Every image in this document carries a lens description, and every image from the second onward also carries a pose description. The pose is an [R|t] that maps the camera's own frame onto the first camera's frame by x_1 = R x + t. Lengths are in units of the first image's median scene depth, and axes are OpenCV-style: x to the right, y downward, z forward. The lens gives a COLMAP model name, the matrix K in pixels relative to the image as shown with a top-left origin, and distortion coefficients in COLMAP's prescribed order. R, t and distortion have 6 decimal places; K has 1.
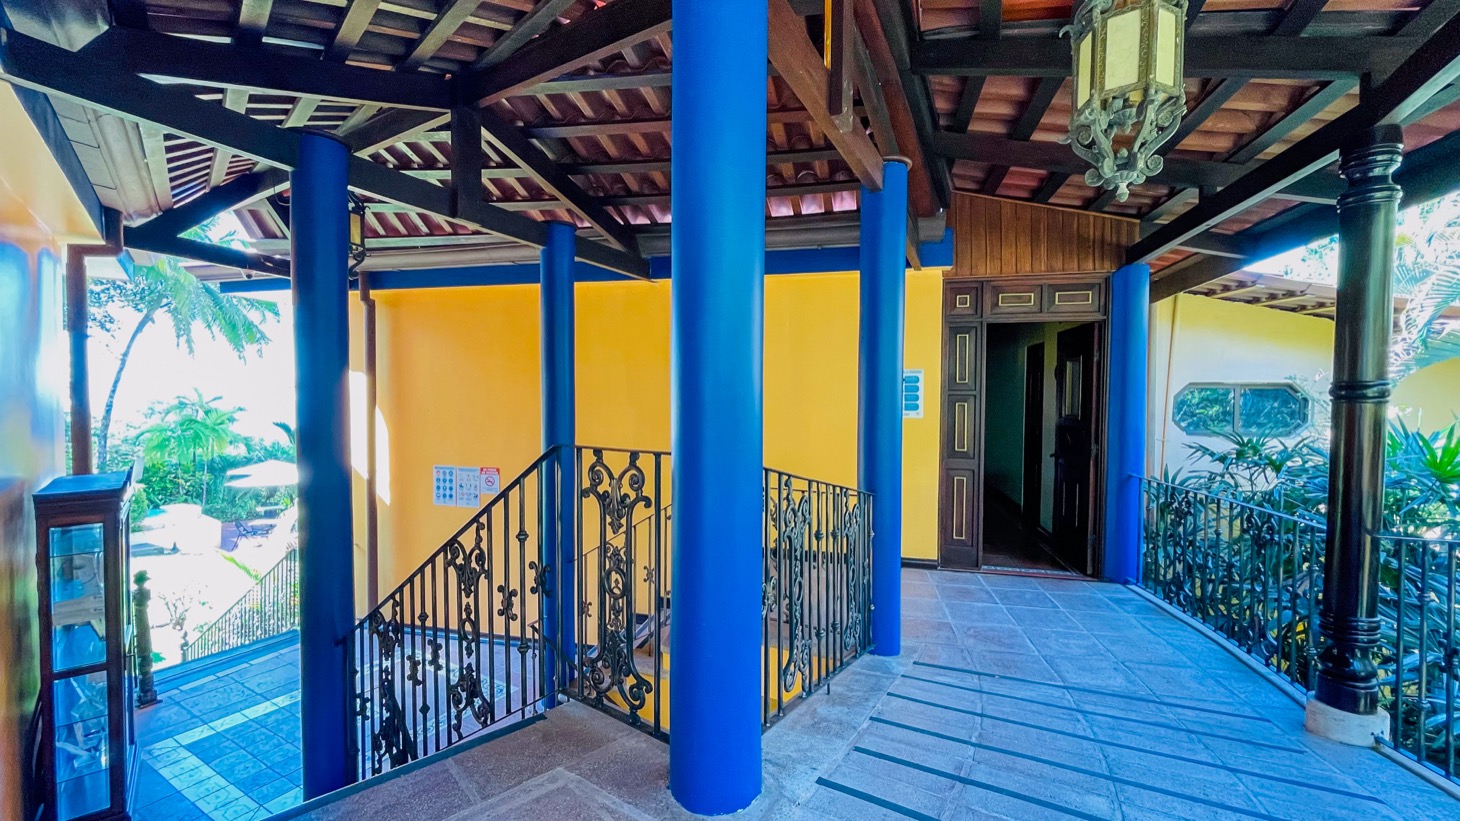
lens RADIAL K [[596.9, 0, 734.9], [0, 596.9, 413.3], [0, 0, 1]] dist [-0.000079, 0.000194]
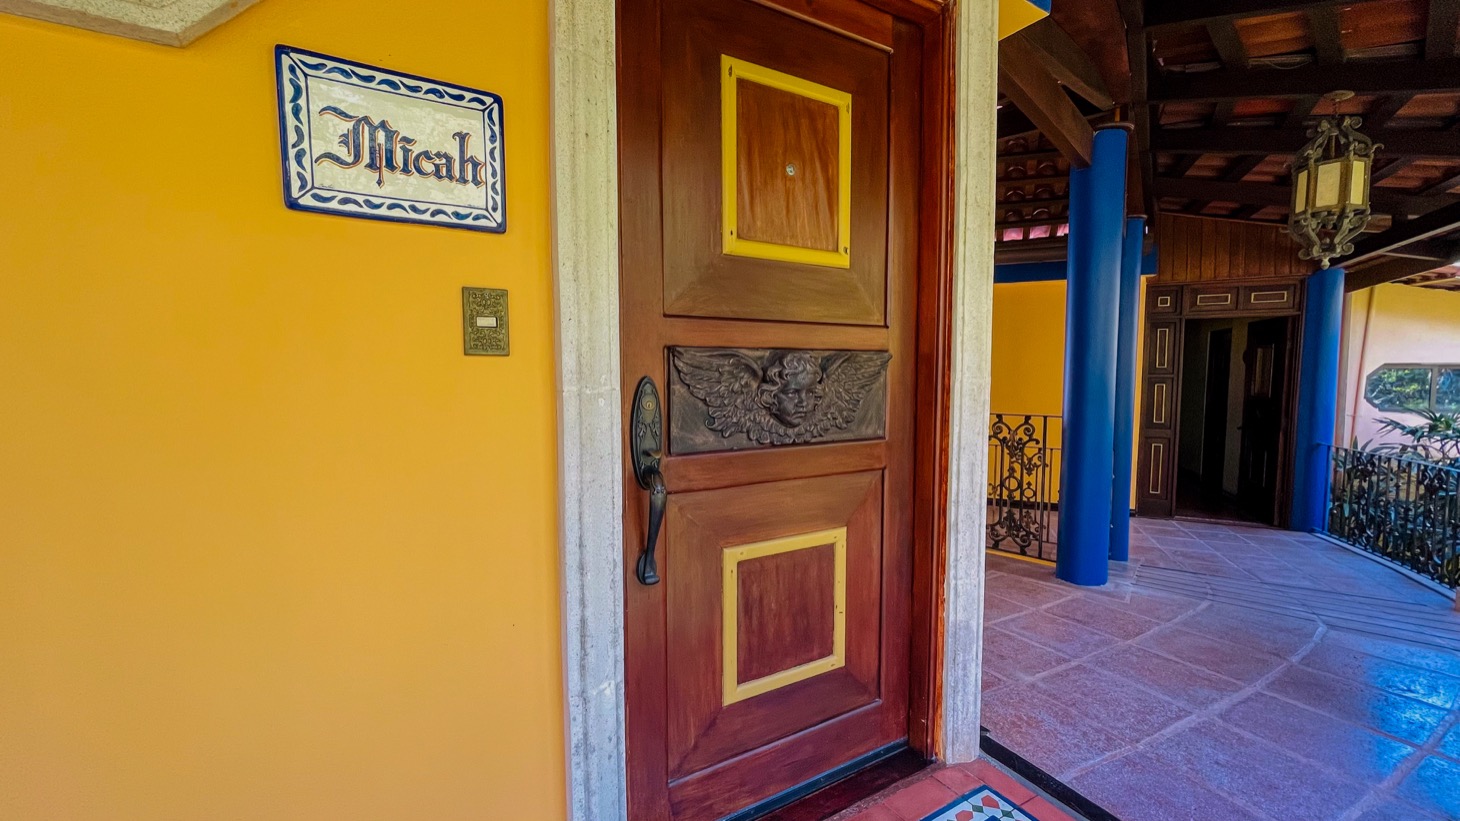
lens RADIAL K [[596.9, 0, 724.8], [0, 596.9, 410.9], [0, 0, 1]] dist [-0.000079, 0.000194]
pose [[0.981394, 0.005961, -0.191912, -0.275736], [0.001387, 0.999272, 0.038131, -0.010162], [0.192000, -0.037687, 0.980671, -0.398188]]
